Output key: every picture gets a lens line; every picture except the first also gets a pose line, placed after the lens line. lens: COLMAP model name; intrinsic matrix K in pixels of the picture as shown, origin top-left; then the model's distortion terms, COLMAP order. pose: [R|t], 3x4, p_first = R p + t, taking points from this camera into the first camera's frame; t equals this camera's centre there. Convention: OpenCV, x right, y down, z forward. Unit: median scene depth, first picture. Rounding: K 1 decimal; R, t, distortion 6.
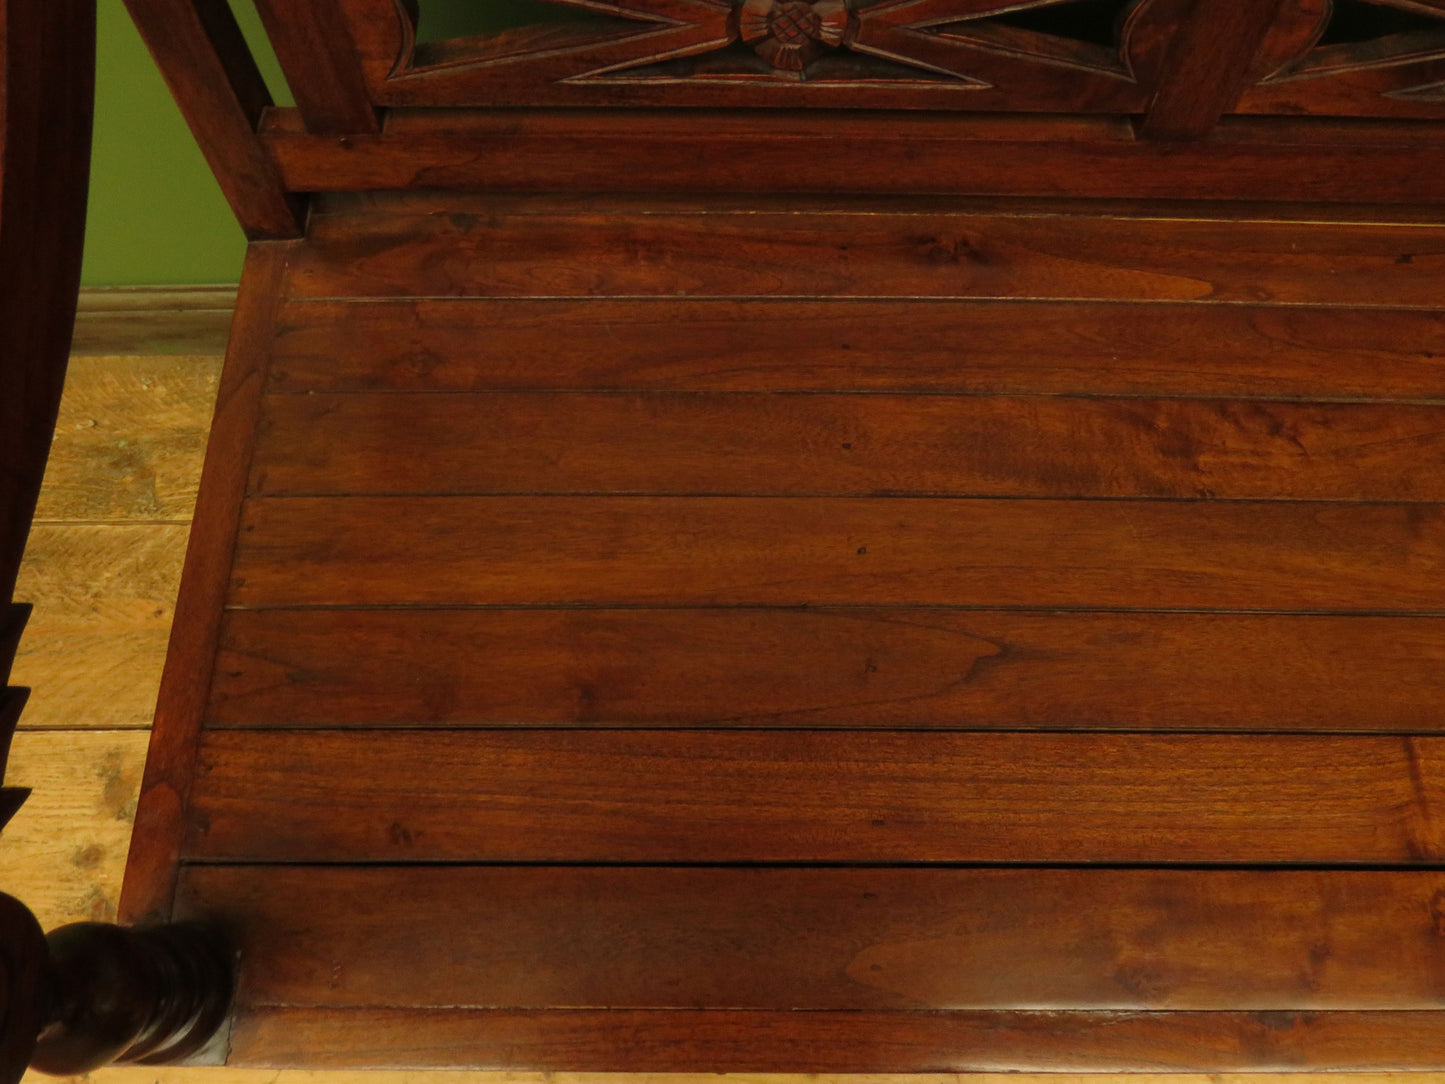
lens RADIAL K [[994.8, 0, 731.6], [0, 994.8, 512.1], [0, 0, 1]] dist [0.001441, 0.006947]
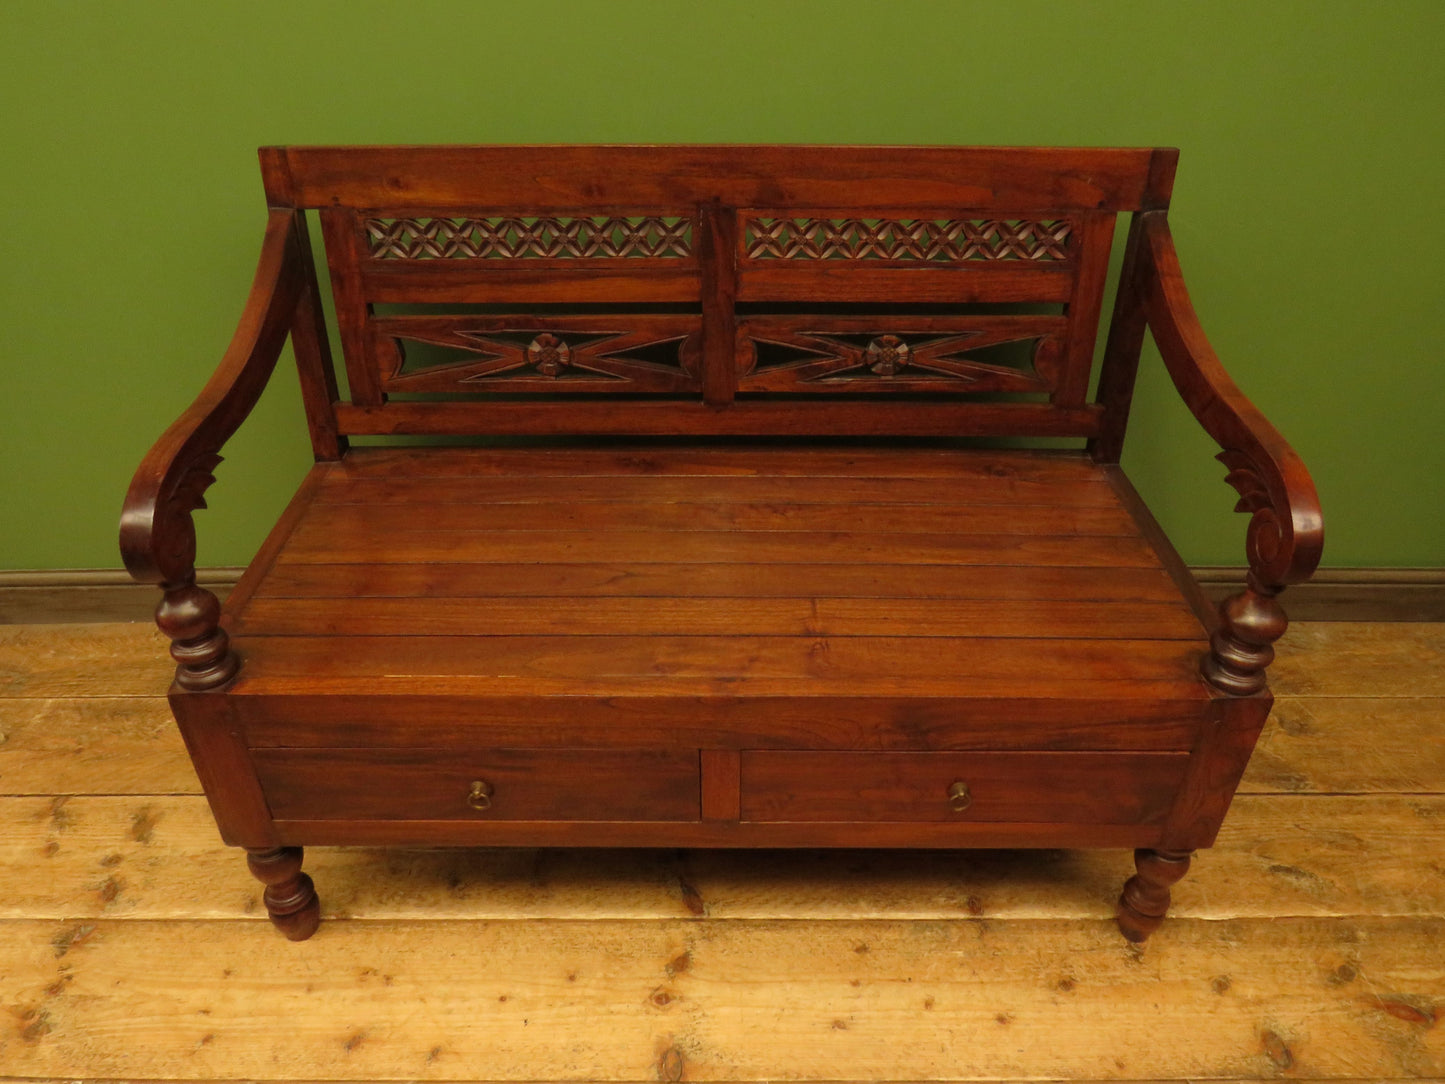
lens RADIAL K [[1000.7, 0, 724.7], [0, 1000.7, 531.9], [0, 0, 1]] dist [-0.029603, 0.000797]
pose [[0.999874, -0.015646, -0.002541, 0.482212], [0.011404, 0.821355, -0.570303, 1.272992], [0.011010, 0.570202, 0.821430, -0.800395]]
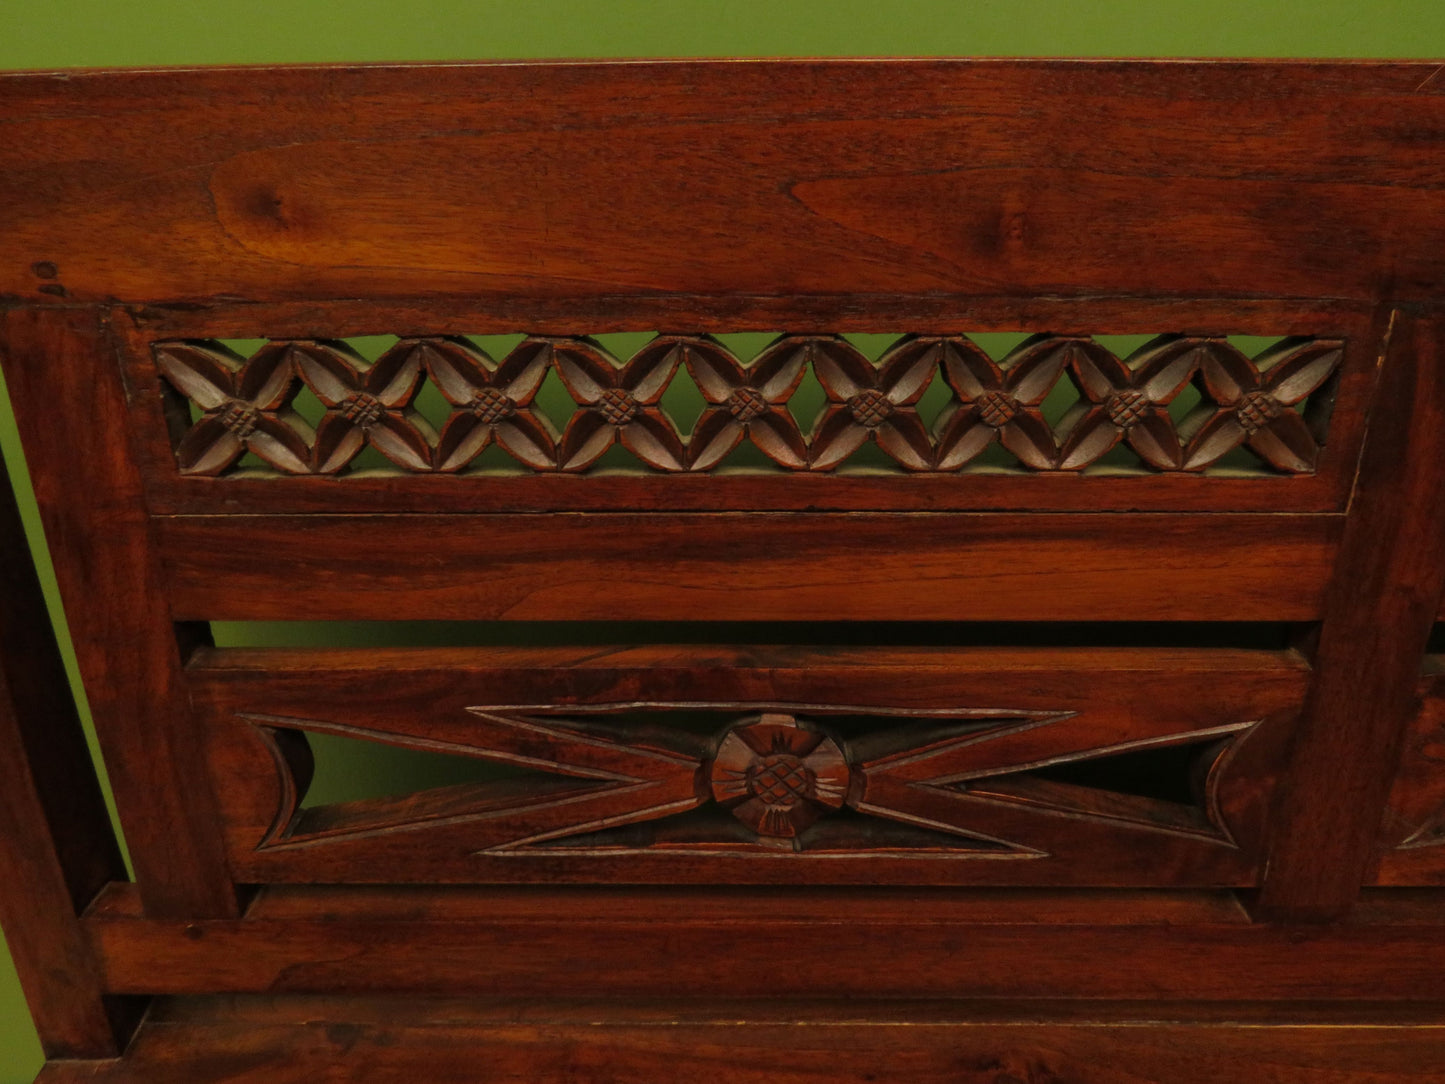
lens RADIAL K [[992.8, 0, 722.5], [0, 992.8, 542.0], [0, 0, 1]] dist [-0.025712, -0.005070]
pose [[0.999671, -0.012819, -0.022216, 0.034147], [-0.004811, 0.757069, -0.653317, -0.117081], [0.025194, 0.653209, 0.756758, 0.271400]]
